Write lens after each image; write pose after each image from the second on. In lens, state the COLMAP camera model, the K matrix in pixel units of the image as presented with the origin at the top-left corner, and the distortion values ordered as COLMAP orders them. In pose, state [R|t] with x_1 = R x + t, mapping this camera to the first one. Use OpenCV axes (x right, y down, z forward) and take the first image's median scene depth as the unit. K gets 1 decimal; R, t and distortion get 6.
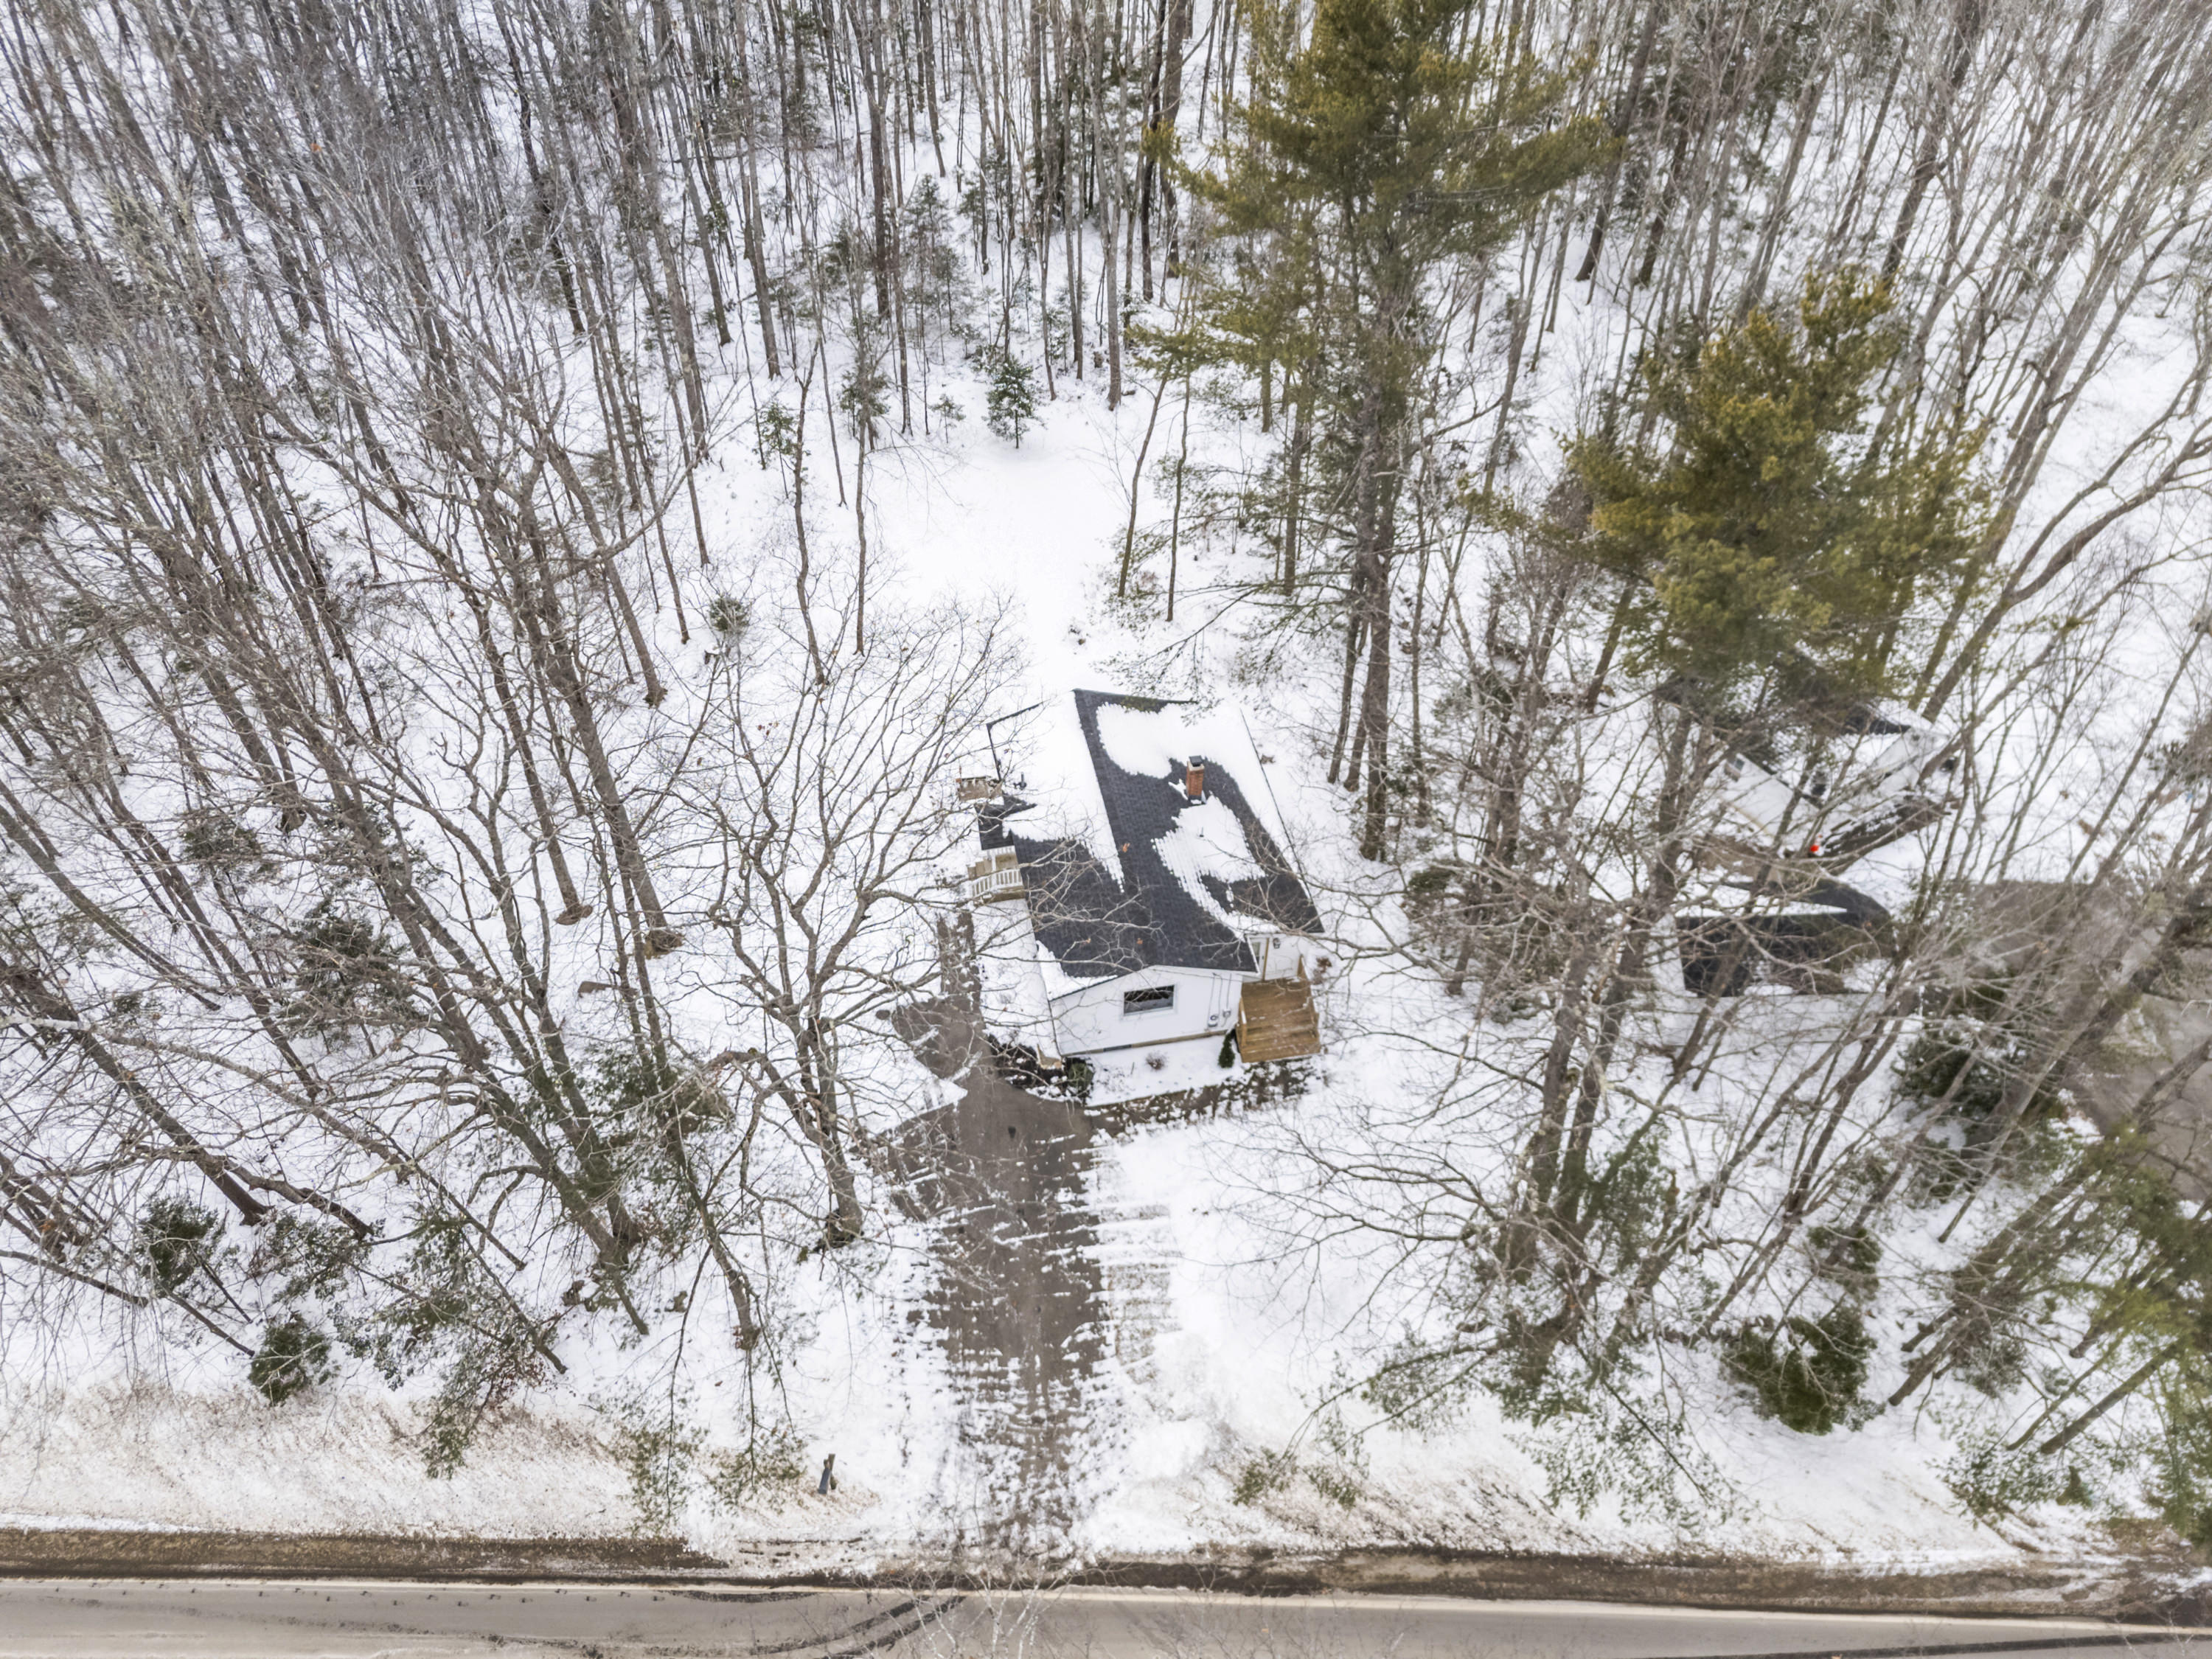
lens RADIAL K [[1680.8, 0, 1102.9], [0, 1680.8, 824.6], [0, 0, 1]] dist [0.031581, 0.000972]
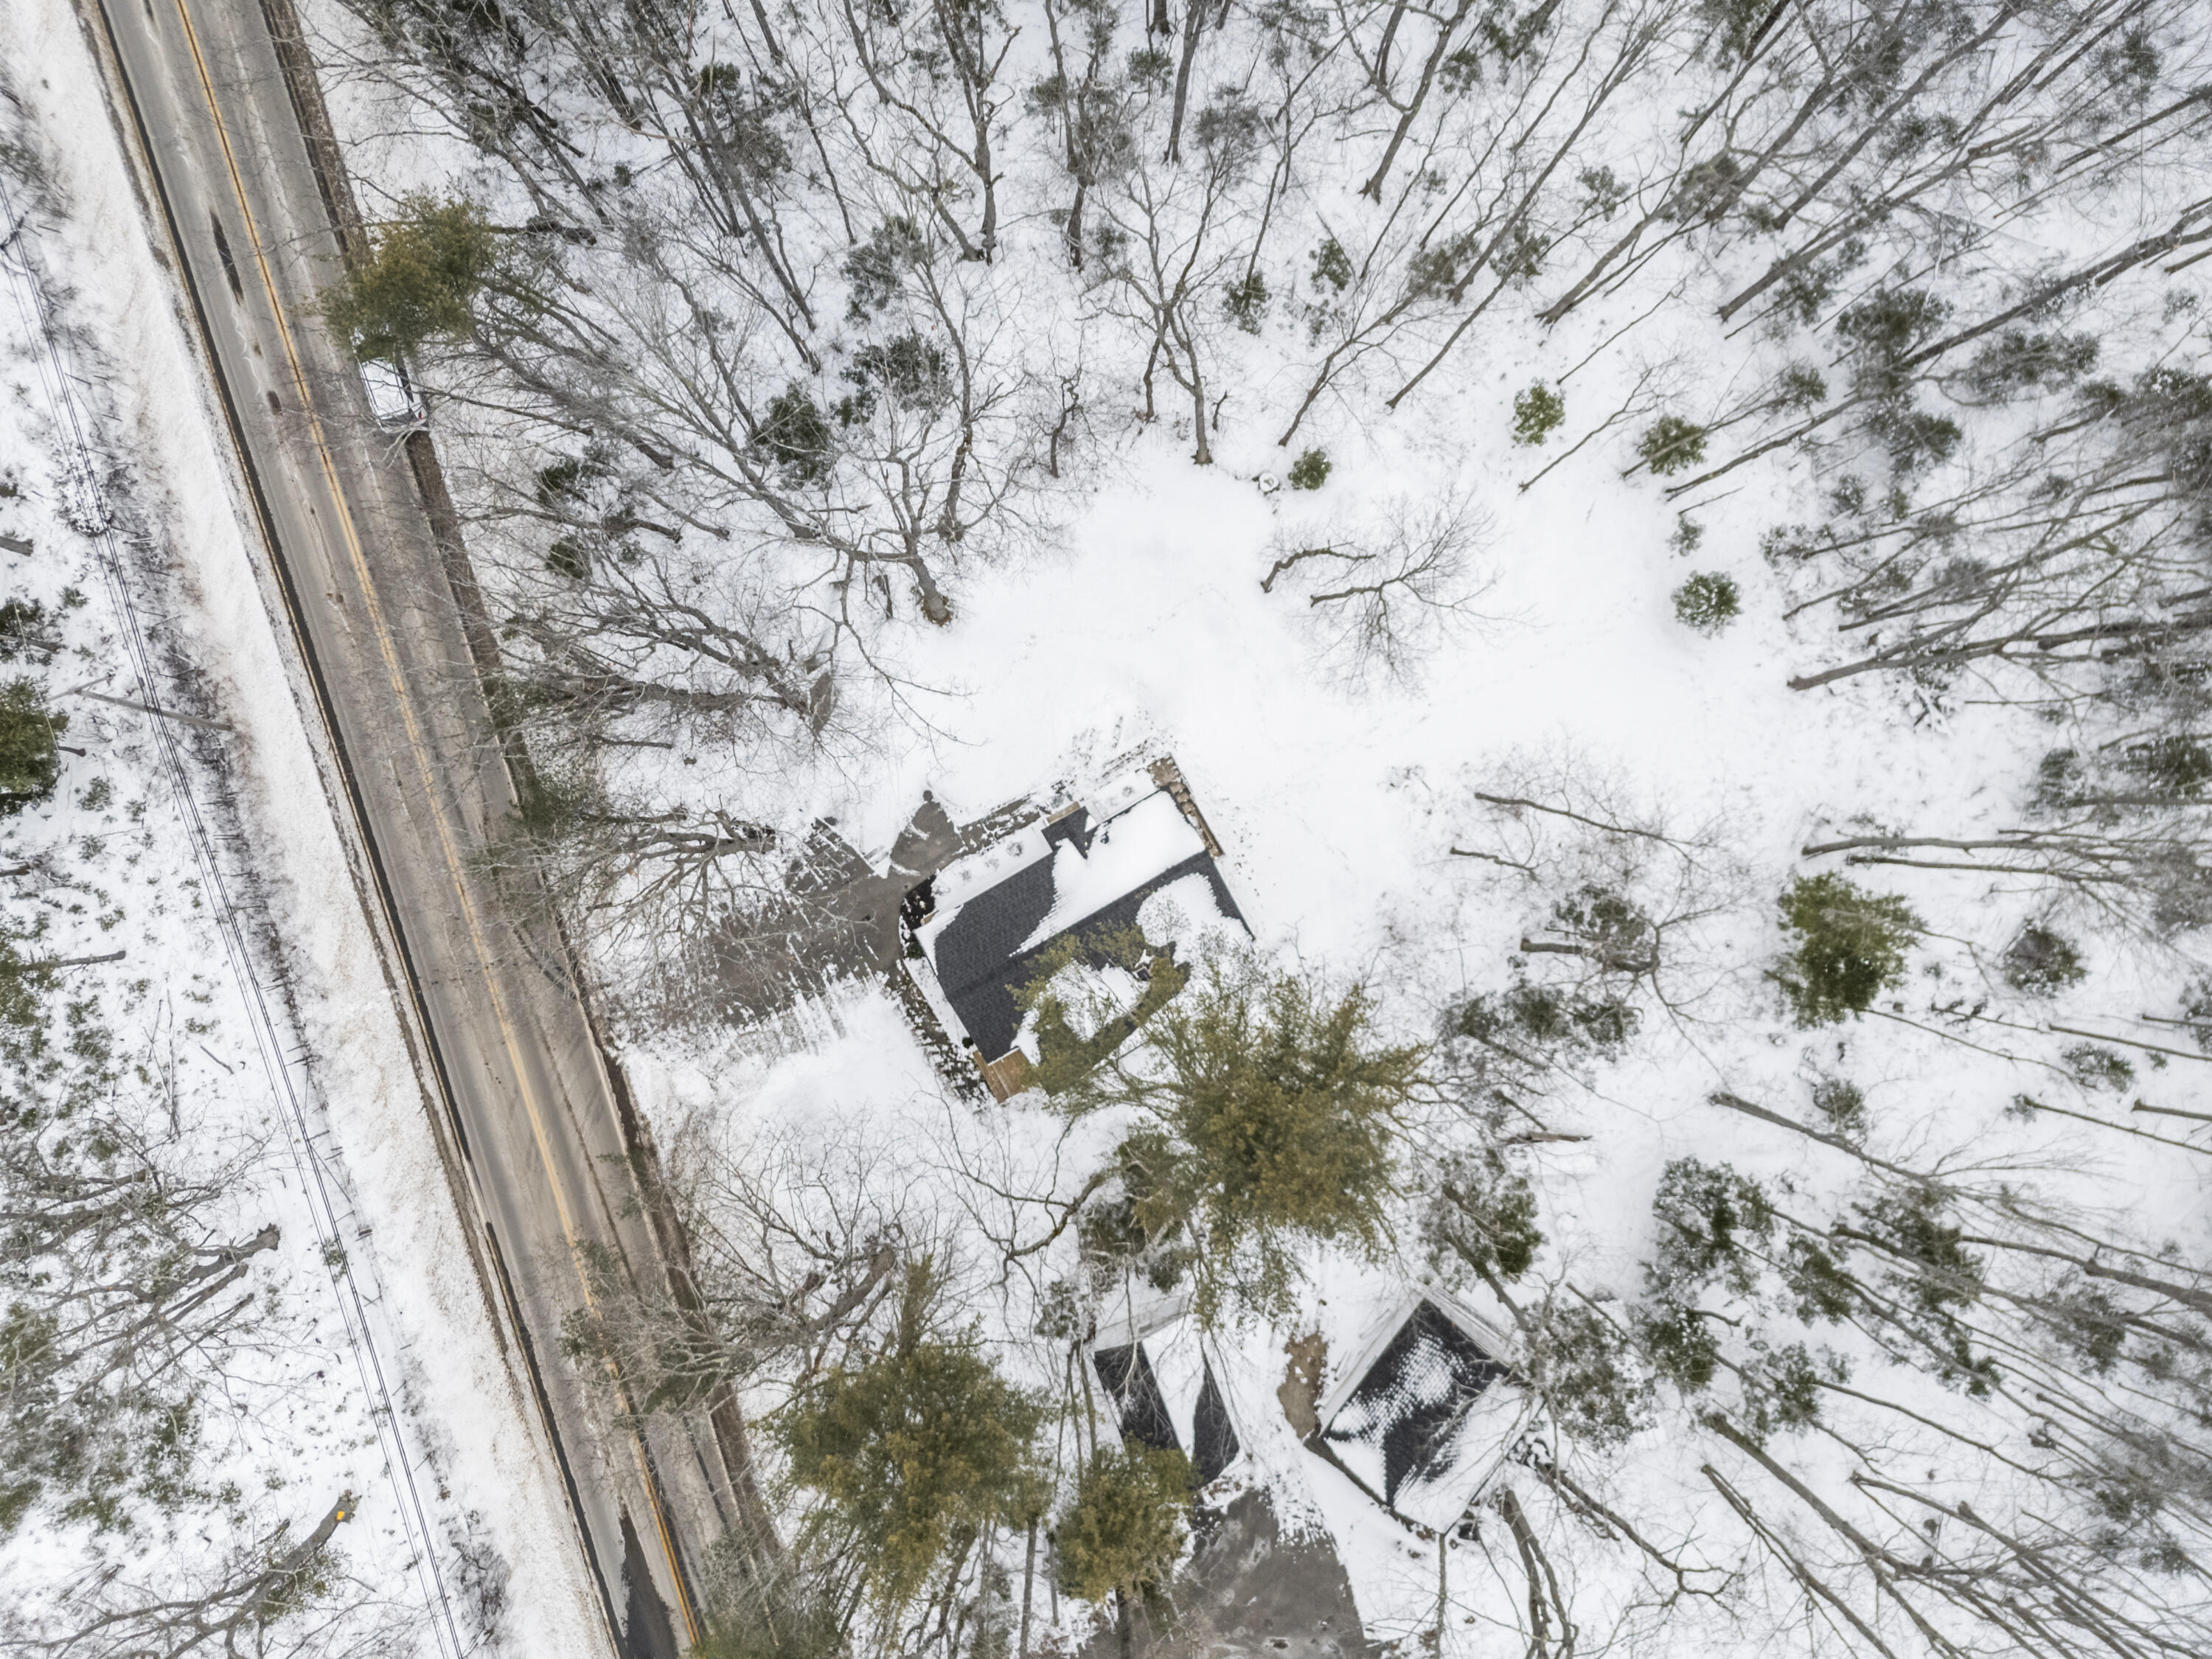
lens RADIAL K [[1680.8, 0, 1105.3], [0, 1680.8, 827.6], [0, 0, 1]] dist [0.031581, 0.000972]
pose [[0.319095, 0.947713, -0.004297, -0.055828], [-0.679539, 0.231957, 0.696005, -0.983553], [0.660609, -0.219171, 0.718024, 0.104123]]
